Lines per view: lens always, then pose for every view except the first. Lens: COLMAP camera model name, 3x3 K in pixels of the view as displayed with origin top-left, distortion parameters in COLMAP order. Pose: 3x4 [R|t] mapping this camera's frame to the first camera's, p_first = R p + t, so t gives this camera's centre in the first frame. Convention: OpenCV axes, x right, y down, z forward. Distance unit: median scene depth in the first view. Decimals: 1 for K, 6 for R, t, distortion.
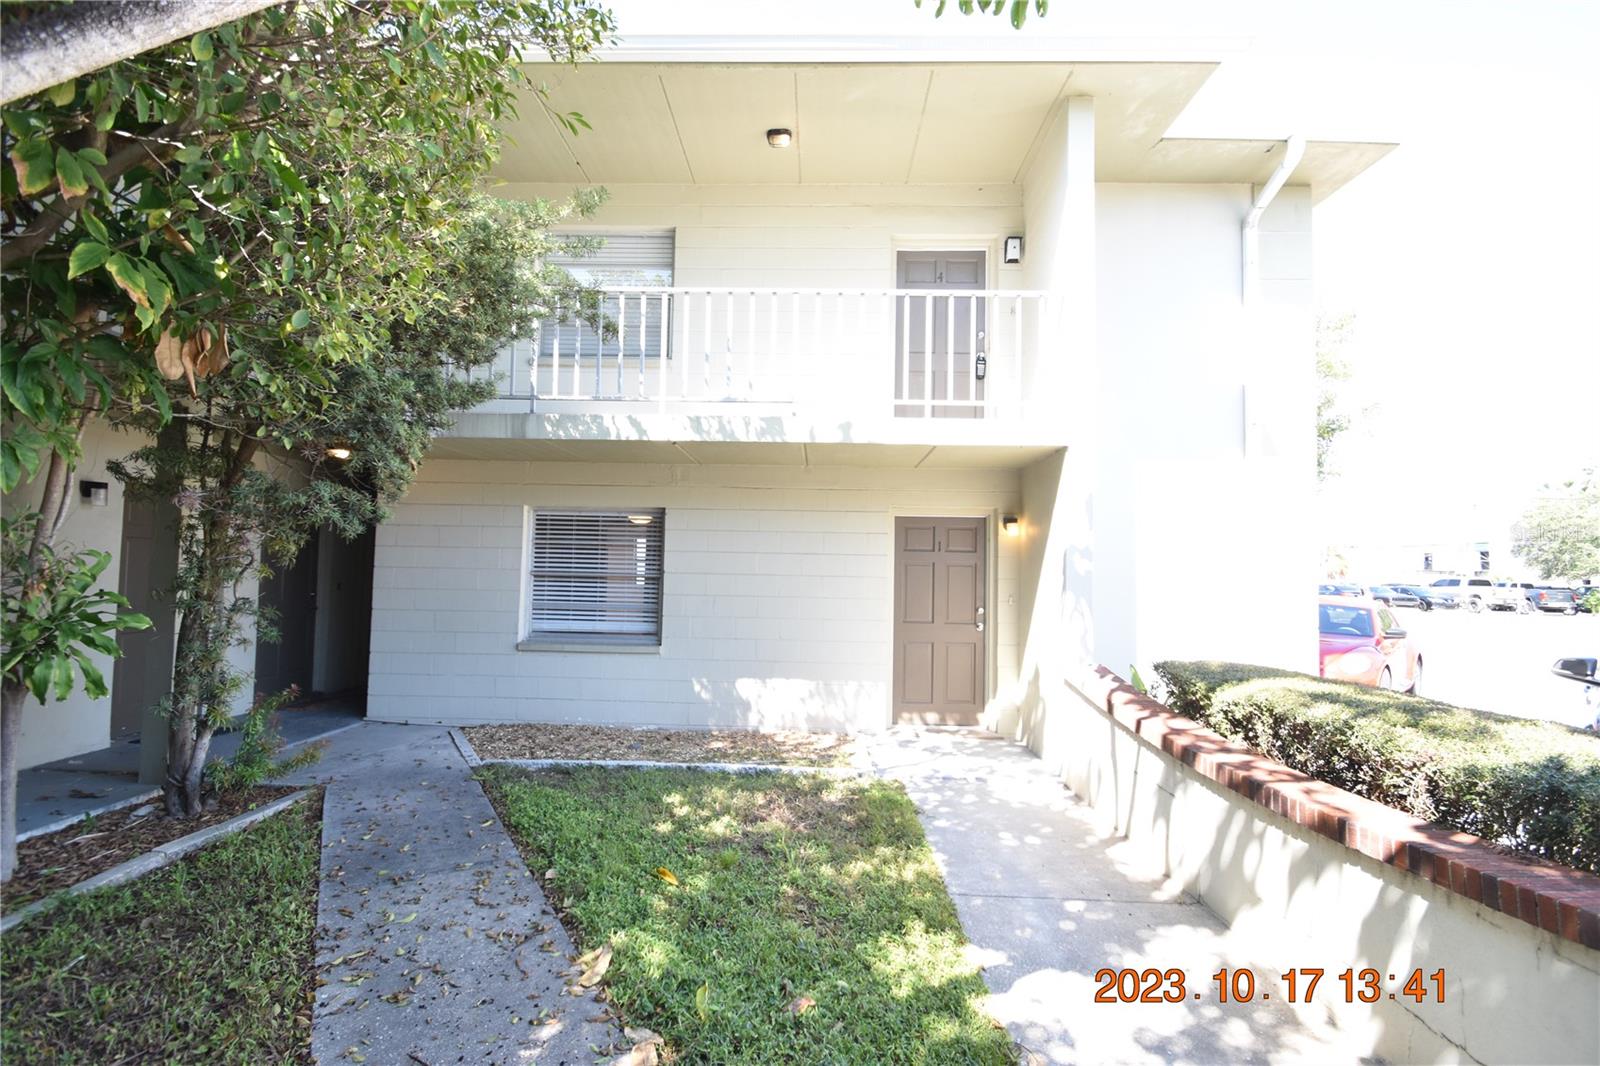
lens RADIAL K [[698.8, 0, 799.3], [0, 698.8, 544.1], [0, 0, 1]] dist [0.011173, -0.013048]
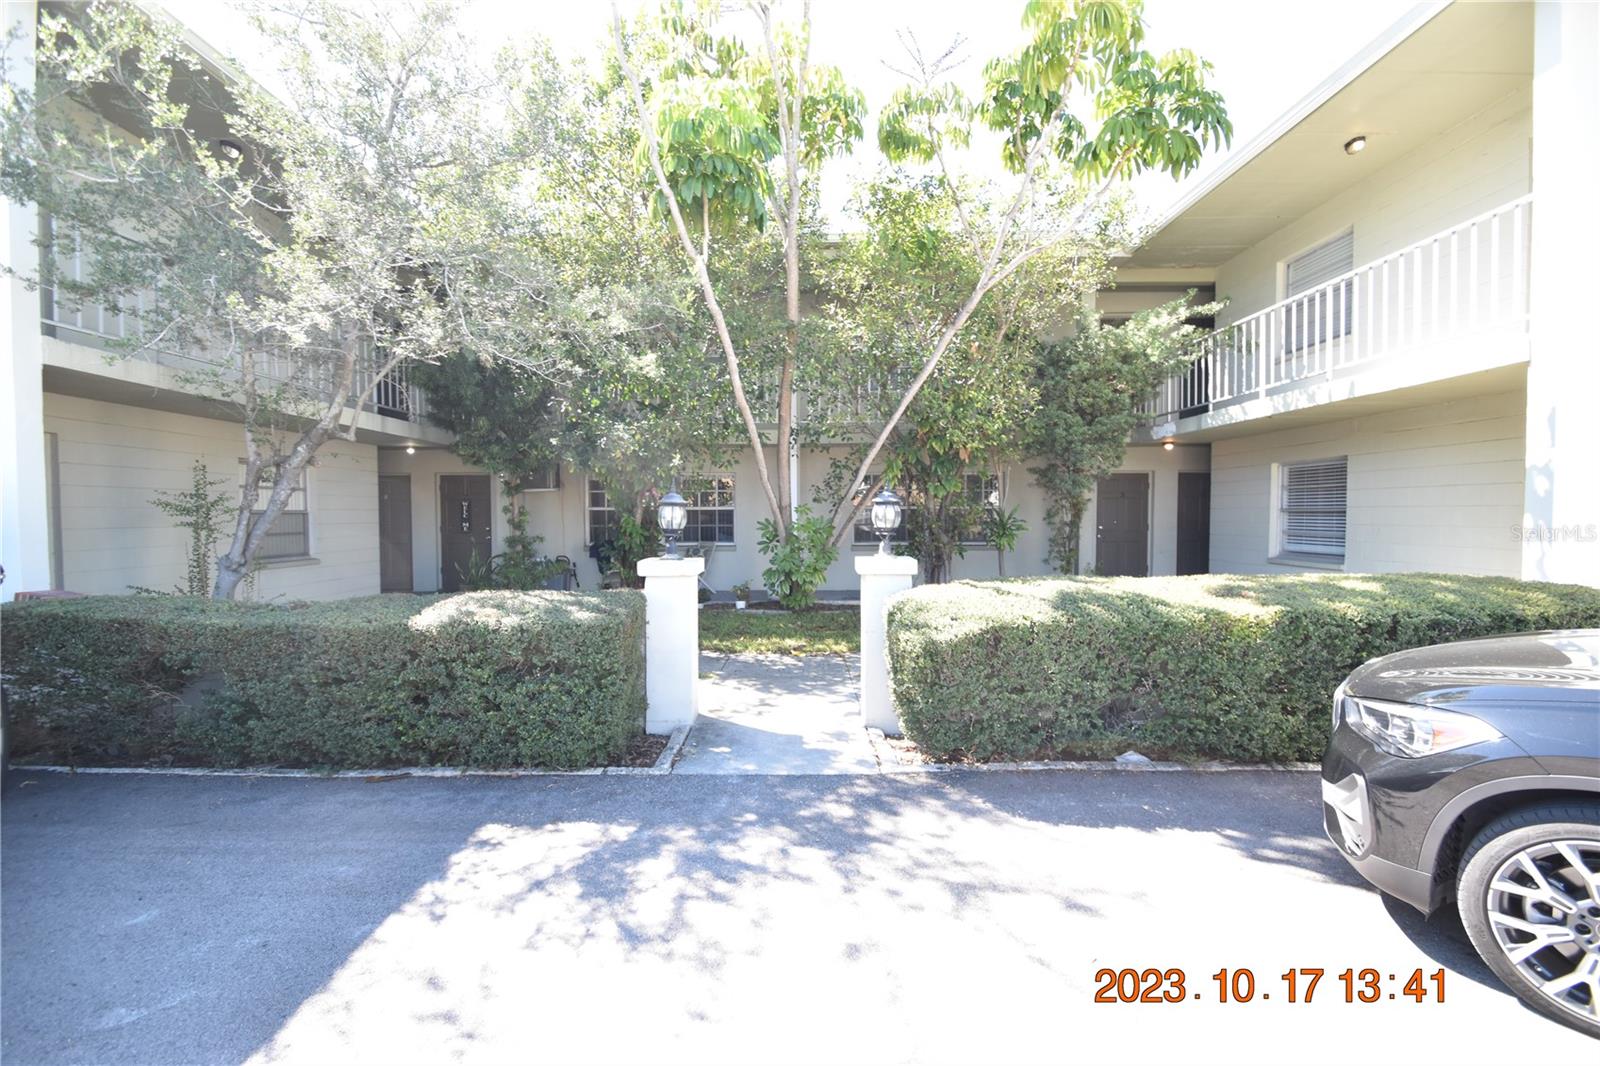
lens RADIAL K [[698.8, 0, 797.8], [0, 698.8, 529.0], [0, 0, 1]] dist [0.011173, -0.013048]
pose [[0.016318, -0.002552, -0.999864, 1.093370], [0.057547, 0.998342, -0.001609, 0.027367], [0.998209, -0.057513, 0.016438, -0.017664]]
